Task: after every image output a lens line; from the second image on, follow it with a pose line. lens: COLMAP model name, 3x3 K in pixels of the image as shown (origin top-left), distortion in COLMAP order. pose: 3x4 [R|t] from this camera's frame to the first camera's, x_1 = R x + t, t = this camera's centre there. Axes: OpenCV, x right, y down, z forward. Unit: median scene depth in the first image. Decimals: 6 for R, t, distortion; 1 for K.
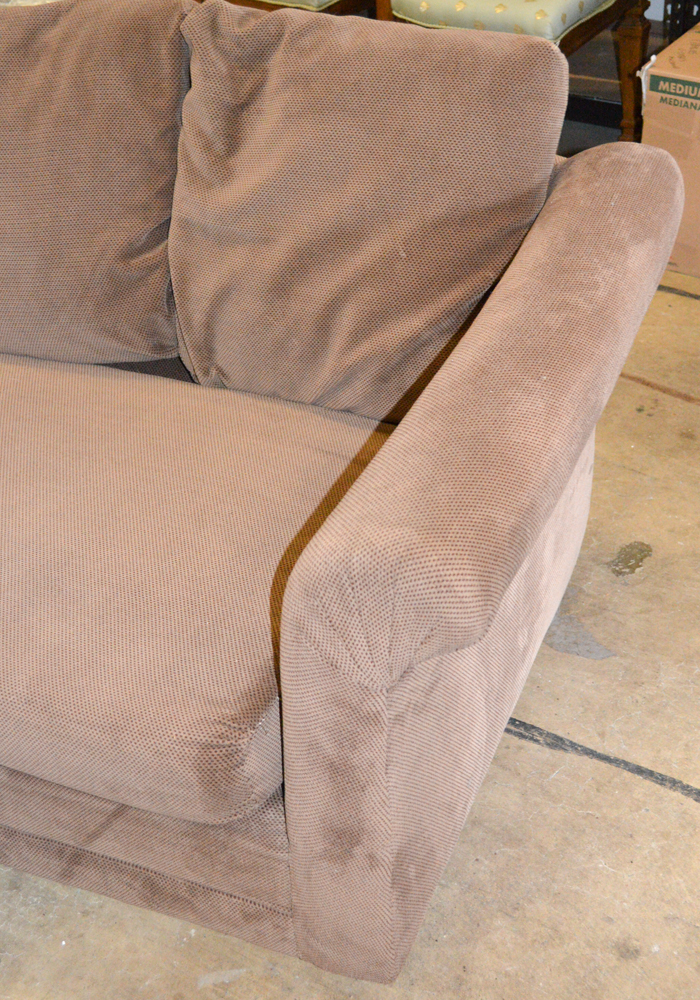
lens RADIAL K [[1217.2, 0, 346.2], [0, 1217.2, 506.9], [0, 0, 1]] dist [0.033552, 0.000000]
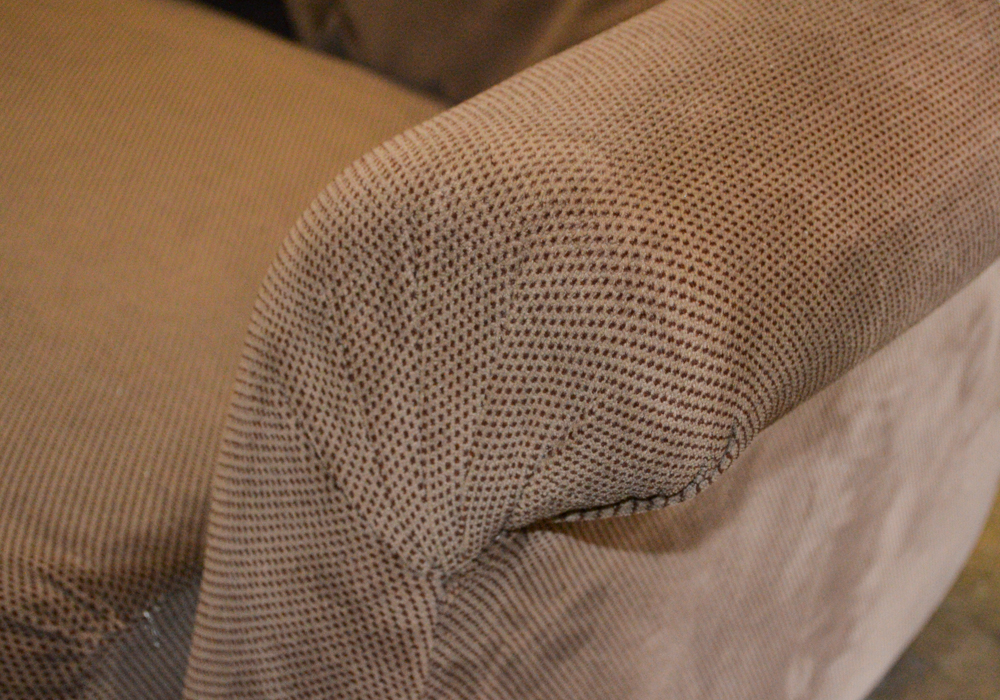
lens RADIAL K [[1879.0, 0, 505.0], [0, 1879.0, 348.7], [0, 0, 1]] dist [0.077824, 0.000000]
pose [[0.963676, 0.258035, -0.068891, 0.079880], [-0.264810, 0.956683, -0.120965, 0.154420], [0.034694, 0.134814, 0.990263, 0.392094]]
